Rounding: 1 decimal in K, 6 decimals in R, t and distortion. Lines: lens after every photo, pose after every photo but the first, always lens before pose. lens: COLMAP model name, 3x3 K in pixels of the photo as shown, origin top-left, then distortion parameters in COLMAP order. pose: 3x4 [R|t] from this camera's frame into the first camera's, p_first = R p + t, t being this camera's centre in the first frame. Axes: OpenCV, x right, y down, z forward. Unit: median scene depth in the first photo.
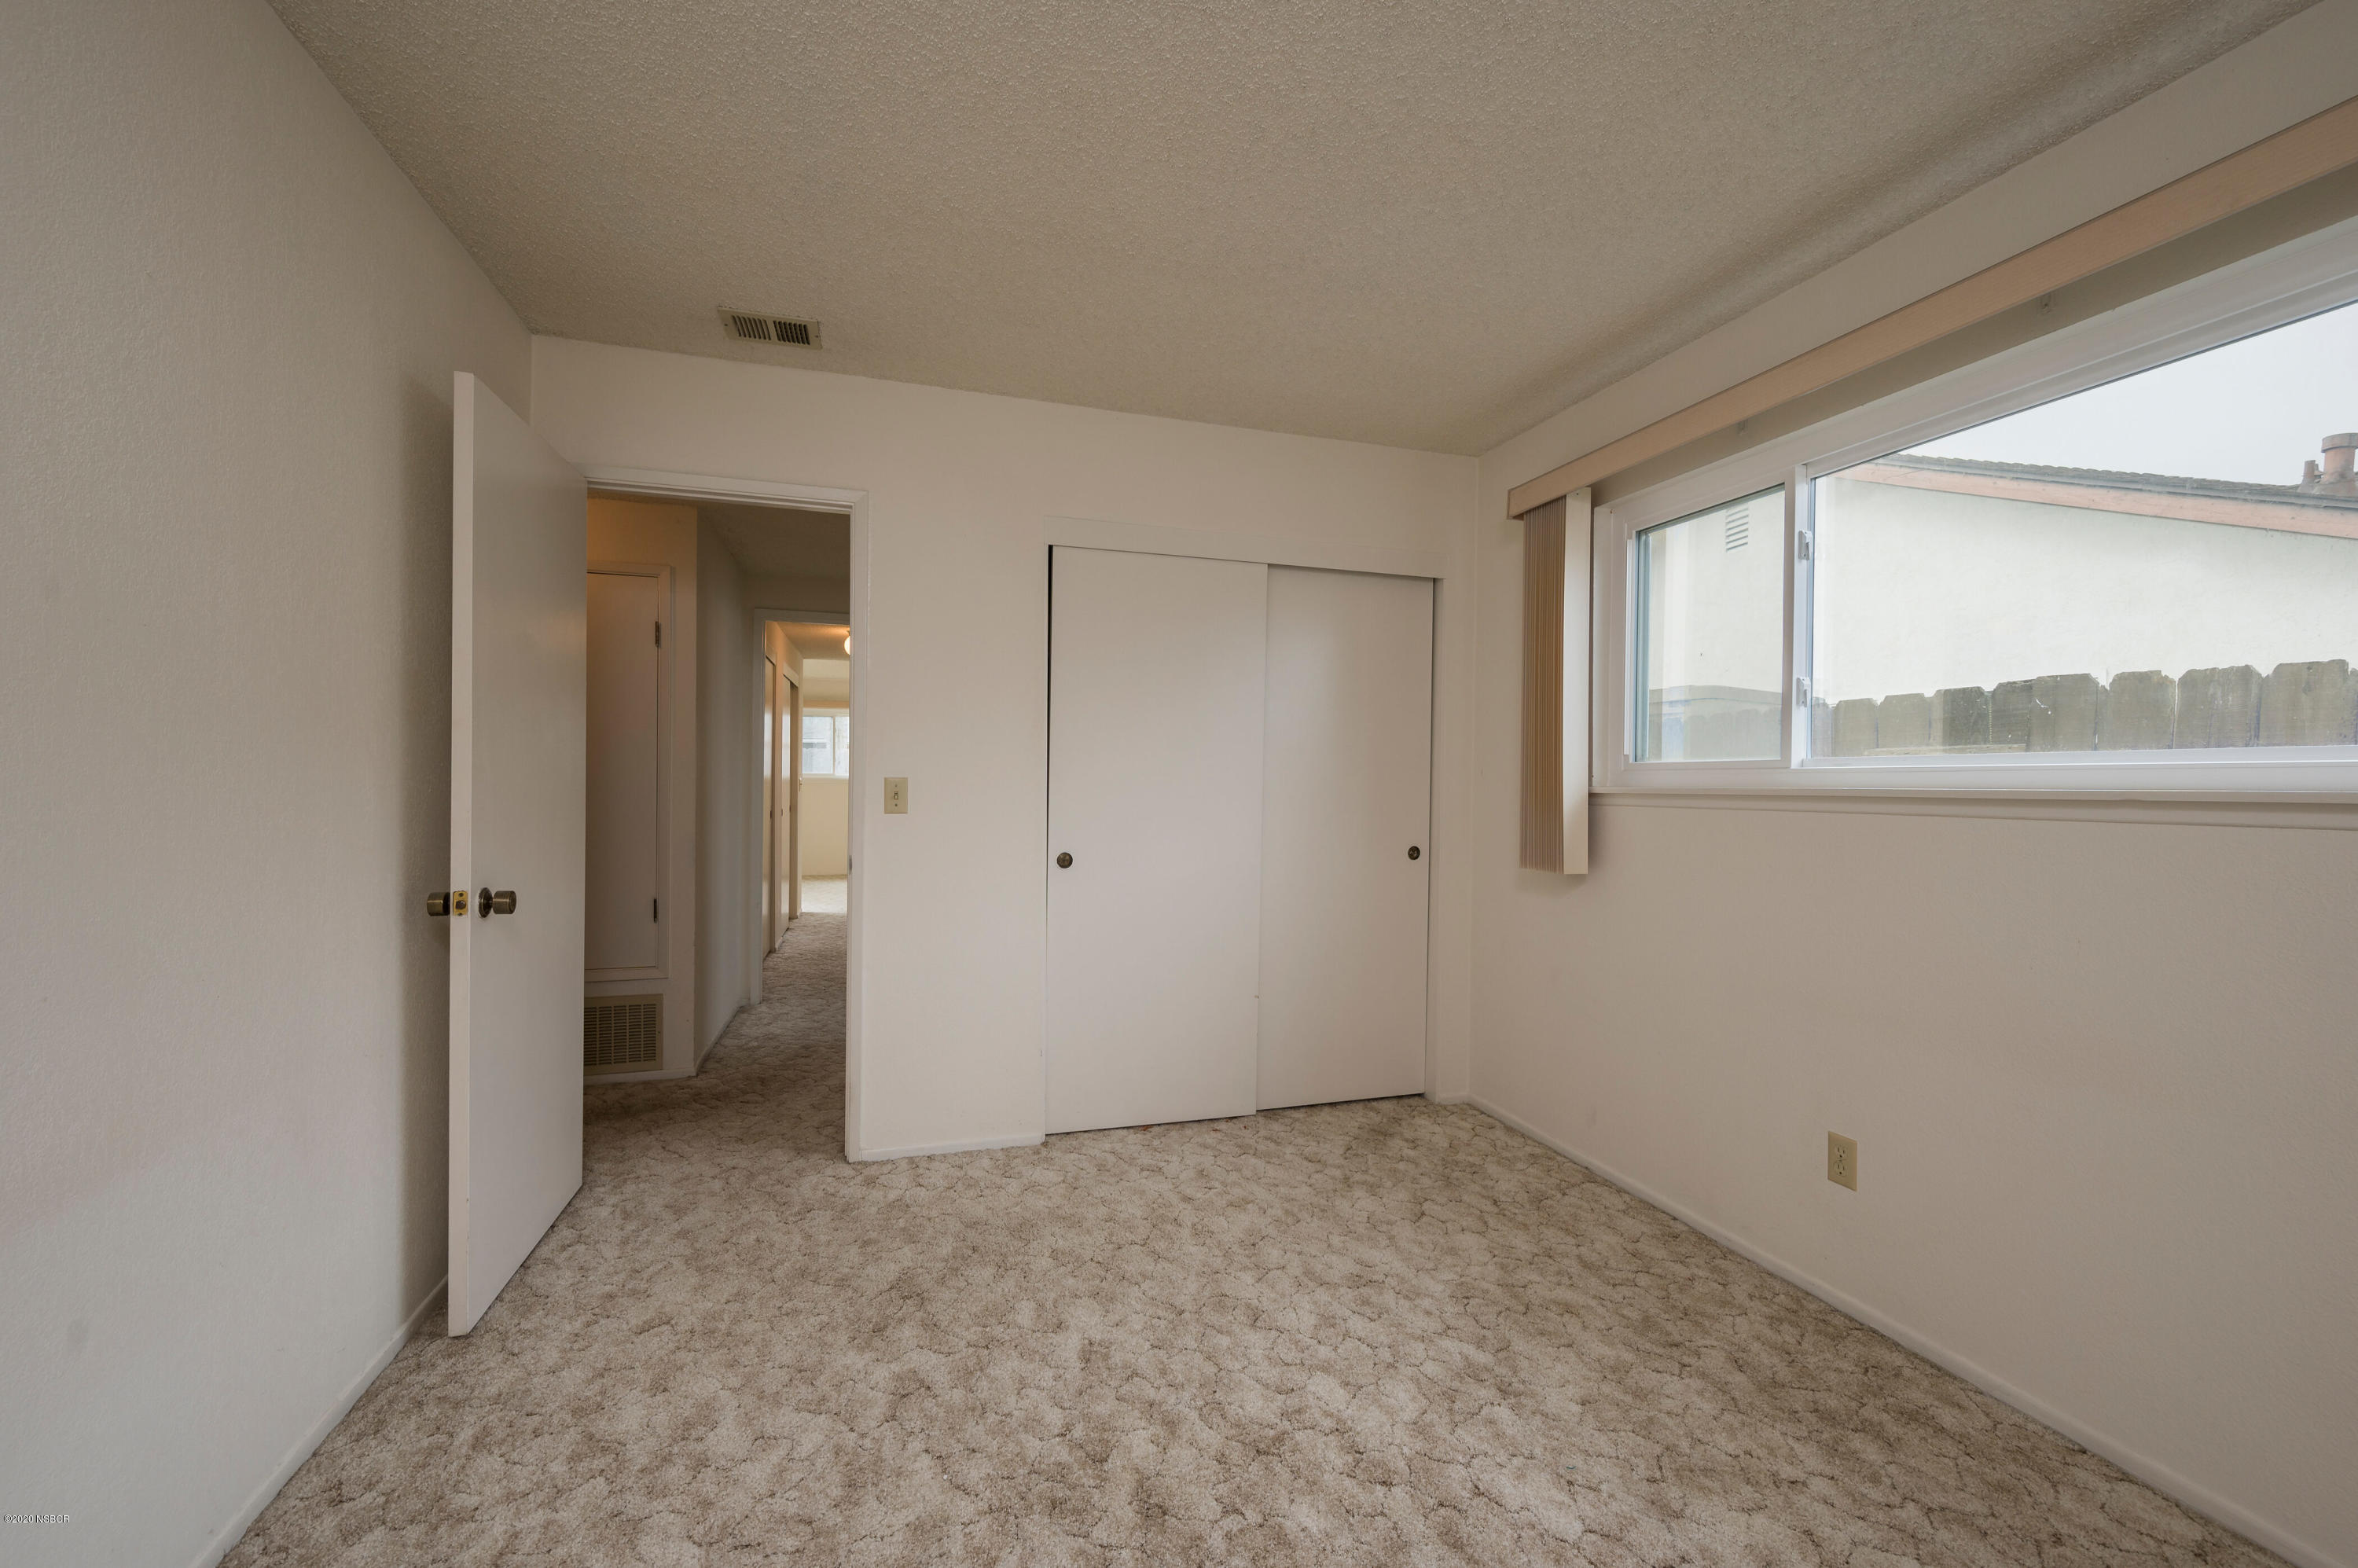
lens RADIAL K [[925.8, 0, 1181.4], [0, 925.8, 784.1], [0, 0, 1]] dist [-0.000878, 0.000153]
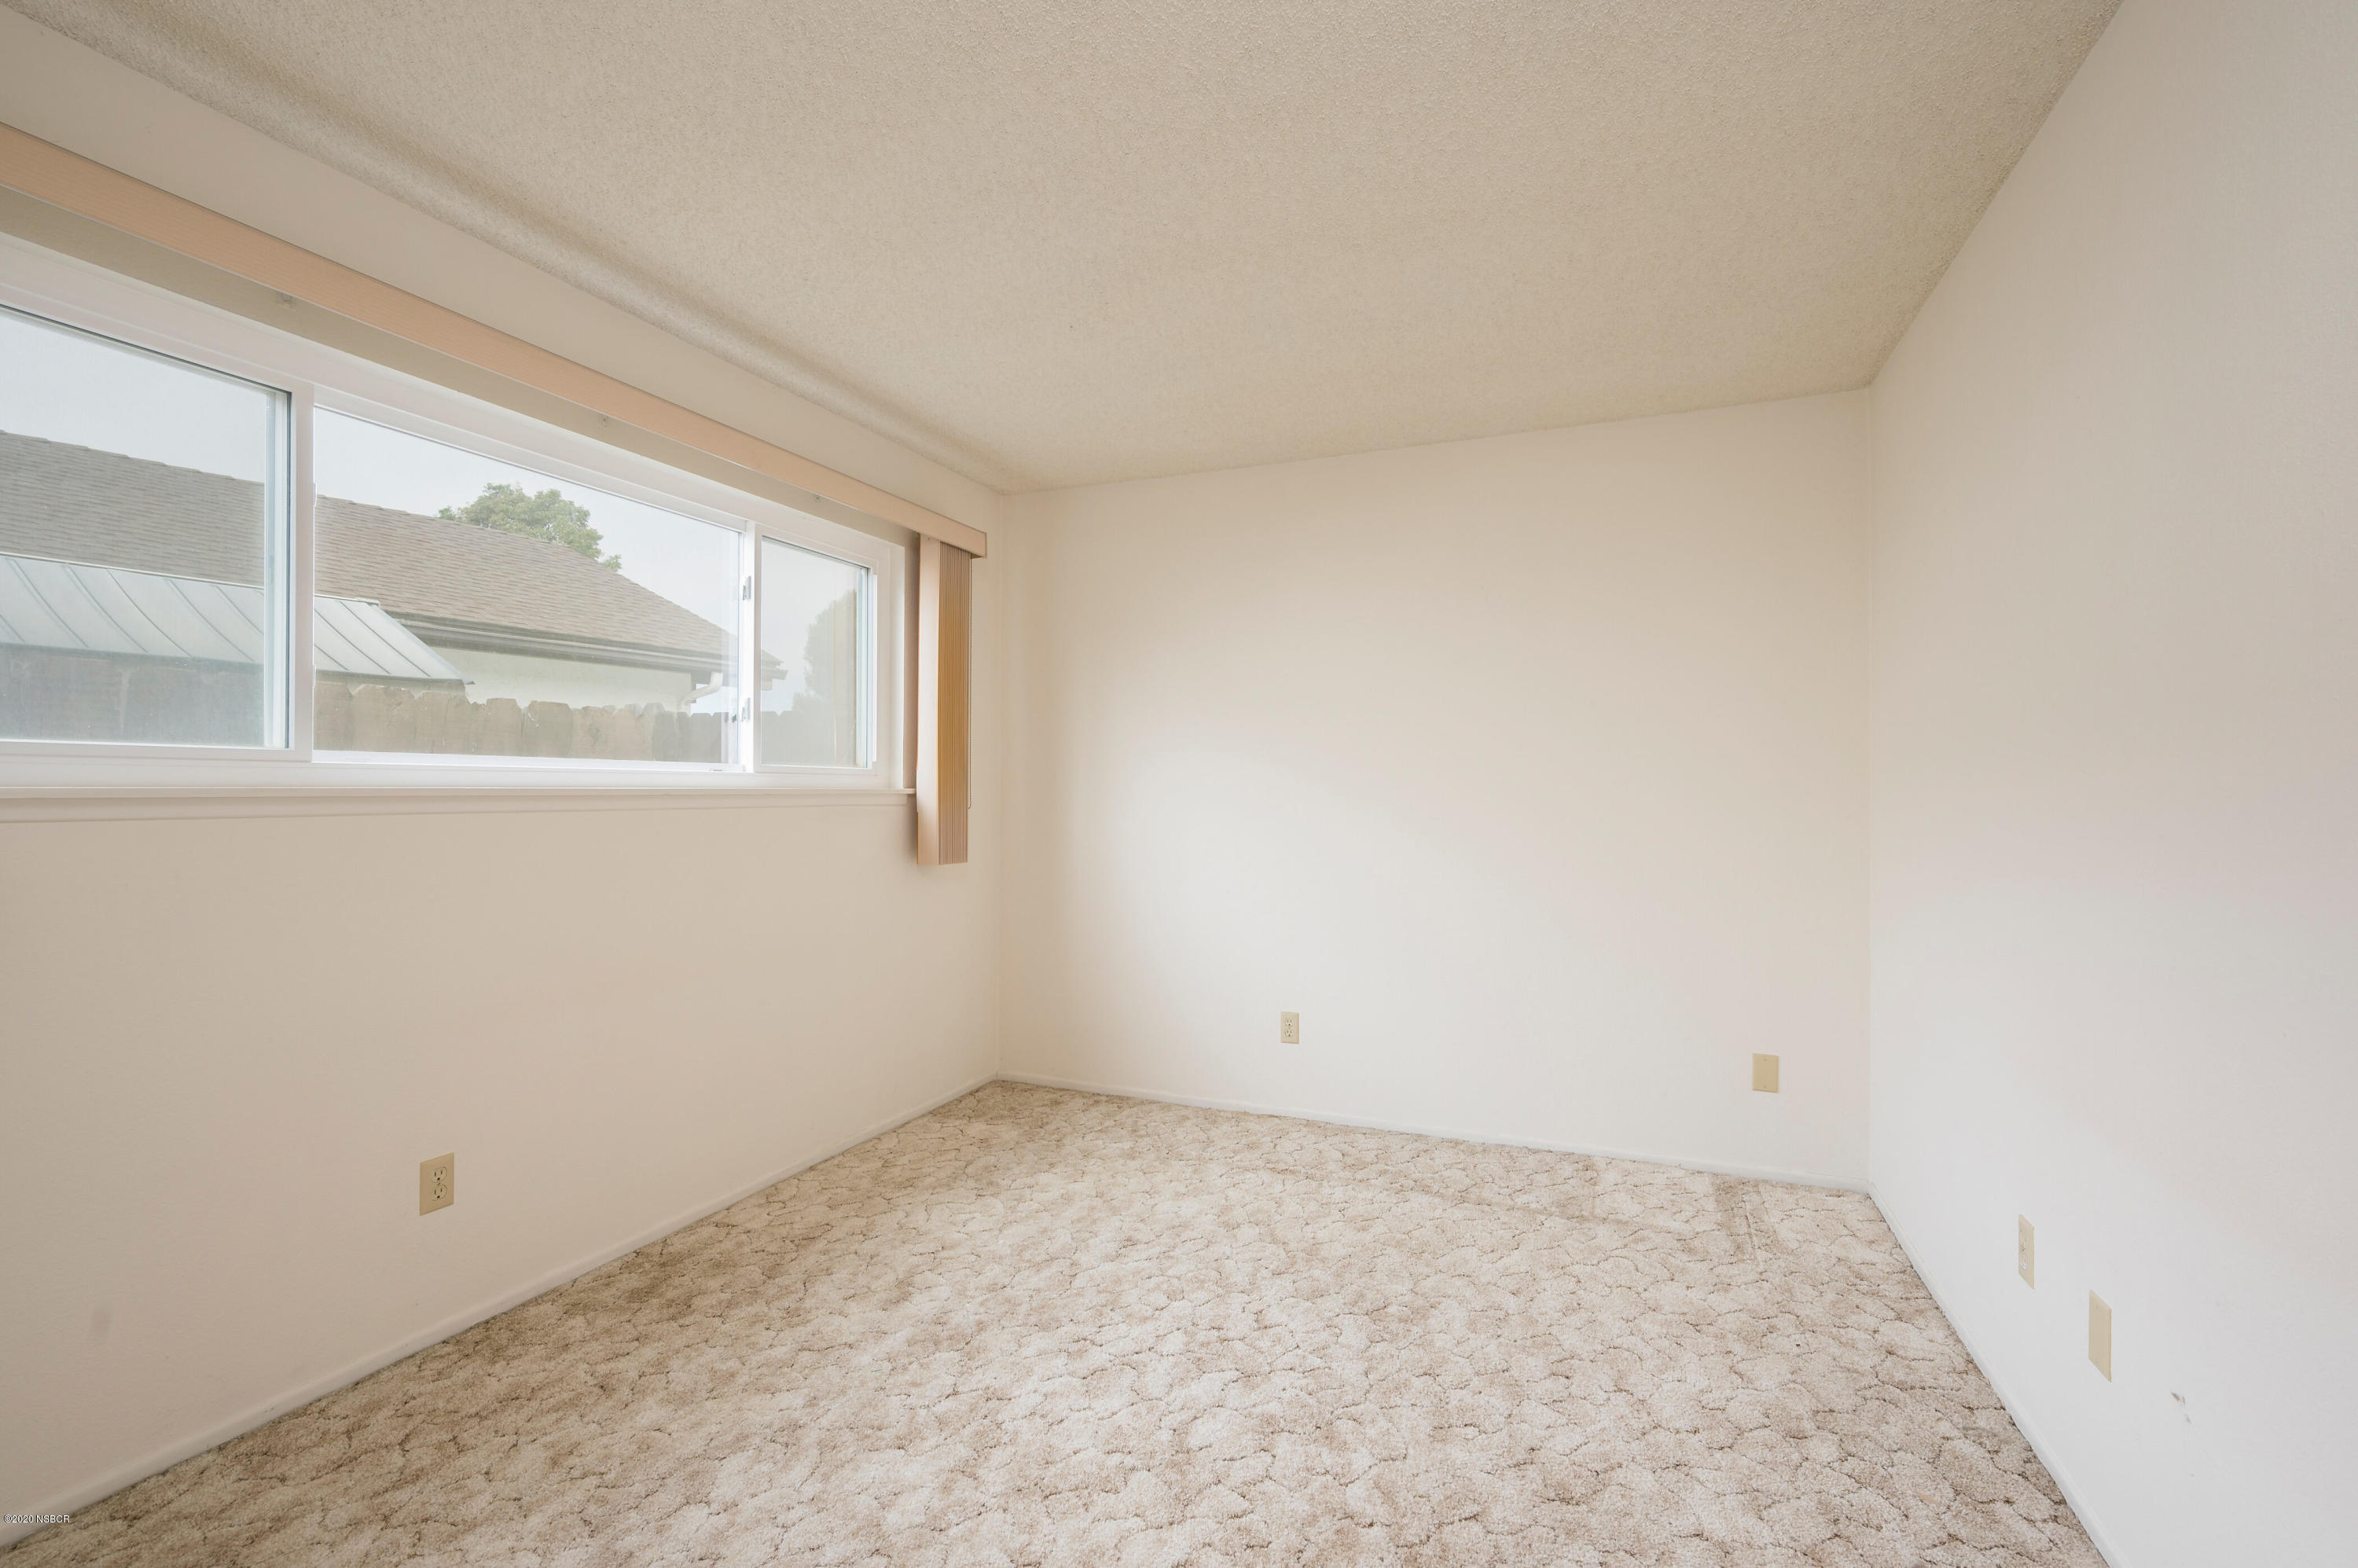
lens RADIAL K [[925.8, 0, 1181.4], [0, 925.8, 784.1], [0, 0, 1]] dist [-0.000878, 0.000153]
pose [[-0.739838, -0.000412, 0.672784, -0.522612], [-0.000291, 1.000000, 0.000292, 0.001893], [-0.672784, 0.000020, -0.739839, 1.305100]]
